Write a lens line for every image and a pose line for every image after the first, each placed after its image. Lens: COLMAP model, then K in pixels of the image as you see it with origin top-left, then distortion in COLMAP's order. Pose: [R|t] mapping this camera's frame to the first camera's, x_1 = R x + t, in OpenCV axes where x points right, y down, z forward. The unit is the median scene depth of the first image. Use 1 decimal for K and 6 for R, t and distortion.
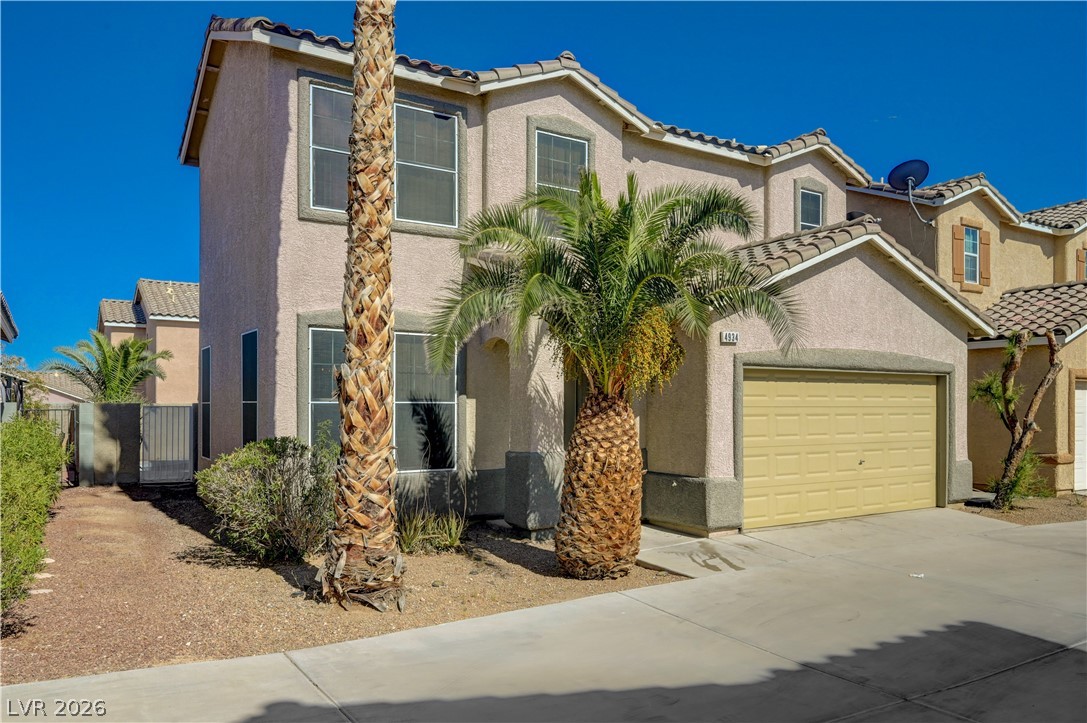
lens RADIAL K [[716.8, 0, 543.5], [0, 716.8, 361.5], [0, 0, 1]] dist [0.002441, 0.000544]
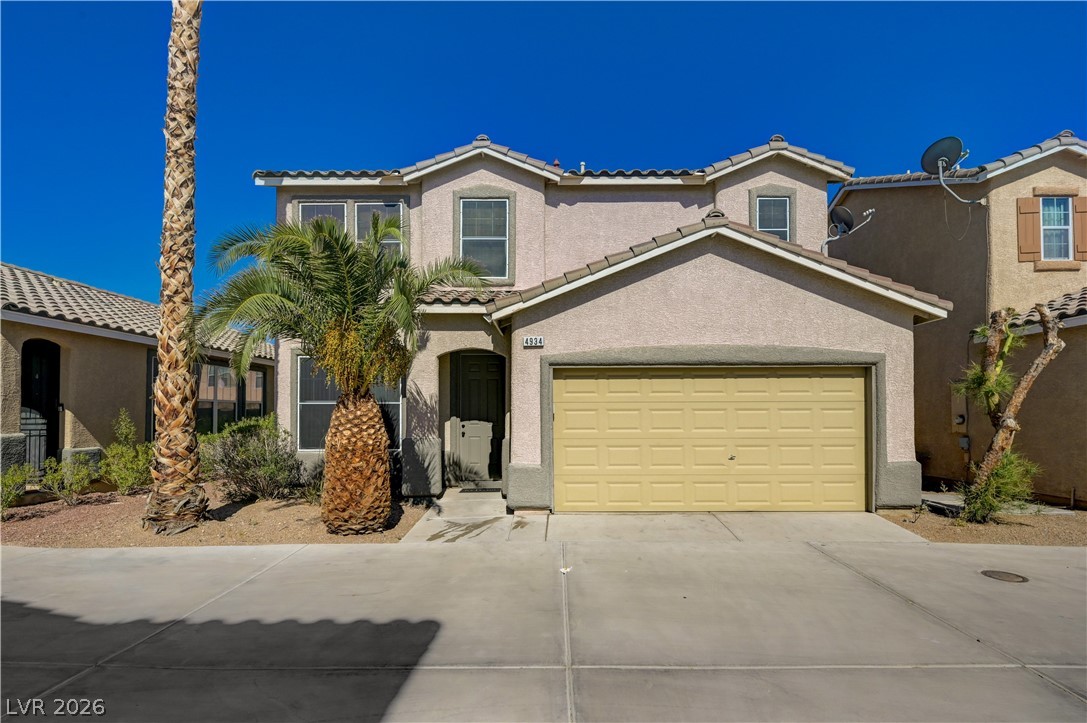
lens RADIAL K [[488.7, 0, 543.5], [0, 488.7, 382.1], [0, 0, 1]] dist [-0.002098, 0.000442]
pose [[0.860558, -0.037339, -0.507982, 0.600278], [0.036062, 0.999273, -0.012359, 0.036993], [0.508074, -0.007684, 0.861279, 0.300875]]
